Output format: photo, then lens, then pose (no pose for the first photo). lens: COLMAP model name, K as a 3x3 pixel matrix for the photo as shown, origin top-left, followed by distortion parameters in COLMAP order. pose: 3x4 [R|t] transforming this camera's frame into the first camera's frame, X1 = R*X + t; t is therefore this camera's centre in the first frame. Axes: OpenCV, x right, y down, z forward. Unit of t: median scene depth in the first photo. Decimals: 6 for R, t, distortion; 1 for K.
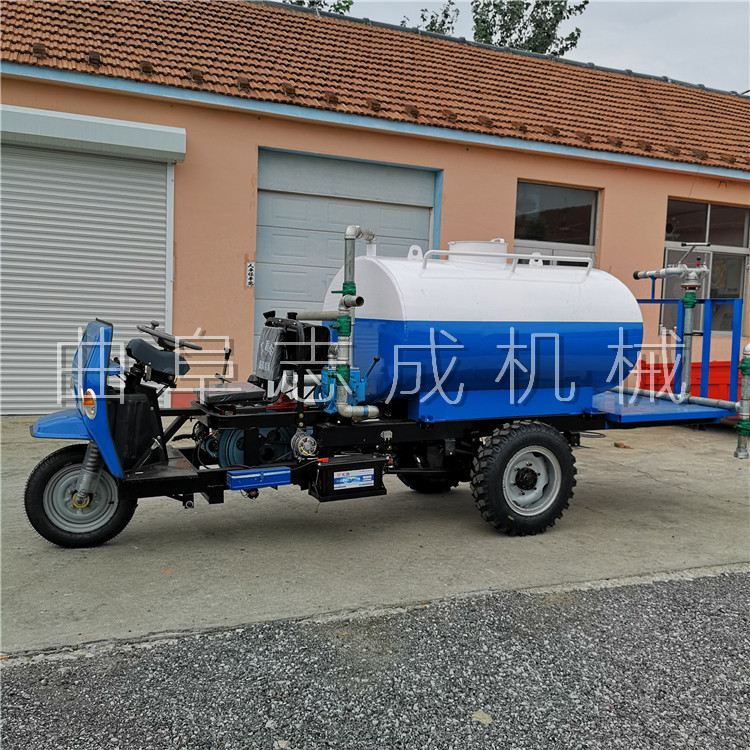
lens RADIAL K [[770.7, 0, 375.0], [0, 770.7, 375.0], [0, 0, 1]] dist [0.055723, -0.050389]
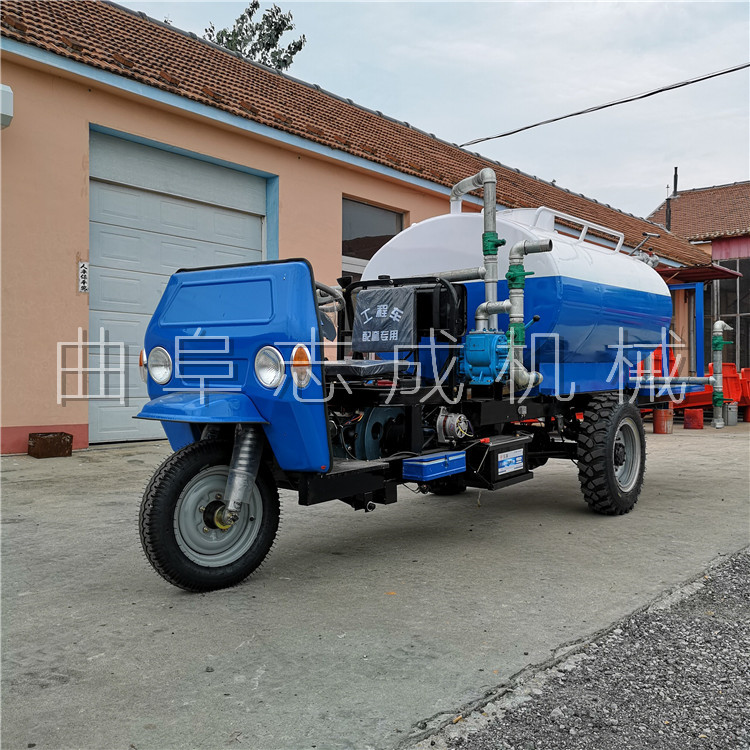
lens RADIAL K [[770.7, 0, 375.0], [0, 770.7, 375.0], [0, 0, 1]] dist [0.055723, -0.050389]
pose [[0.889294, -0.031504, 0.456250, -0.539845], [0.064124, 0.996359, -0.056187, 0.076937], [-0.452819, 0.079223, 0.888076, 0.297835]]
